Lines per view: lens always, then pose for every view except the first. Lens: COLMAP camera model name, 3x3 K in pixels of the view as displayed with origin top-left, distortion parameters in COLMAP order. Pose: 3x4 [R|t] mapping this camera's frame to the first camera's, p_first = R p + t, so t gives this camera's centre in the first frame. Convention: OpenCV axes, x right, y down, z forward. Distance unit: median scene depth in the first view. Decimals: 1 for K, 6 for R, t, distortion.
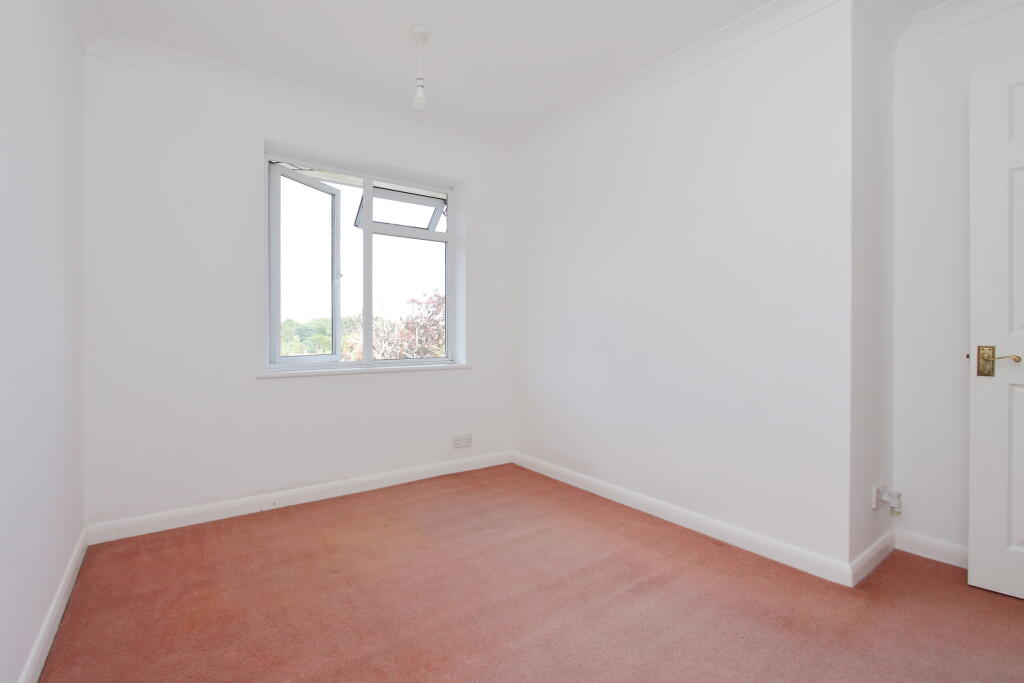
lens RADIAL K [[471.2, 0, 509.6], [0, 471.2, 338.6], [0, 0, 1]] dist [-0.016202, 0.000119]
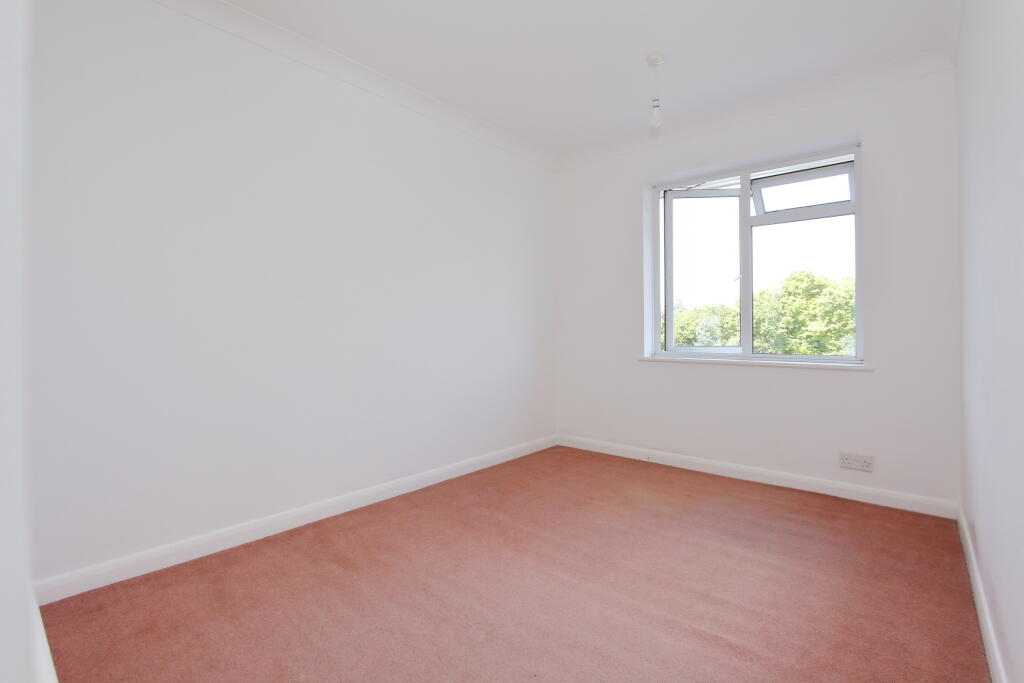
lens RADIAL K [[471.2, 0, 509.6], [0, 471.2, 338.6], [0, 0, 1]] dist [-0.016202, 0.000119]
pose [[0.234971, 0.024100, -0.971704, 0.609202], [-0.005859, 0.999710, 0.023378, -0.006261], [0.971985, 0.000200, 0.235044, 0.289333]]
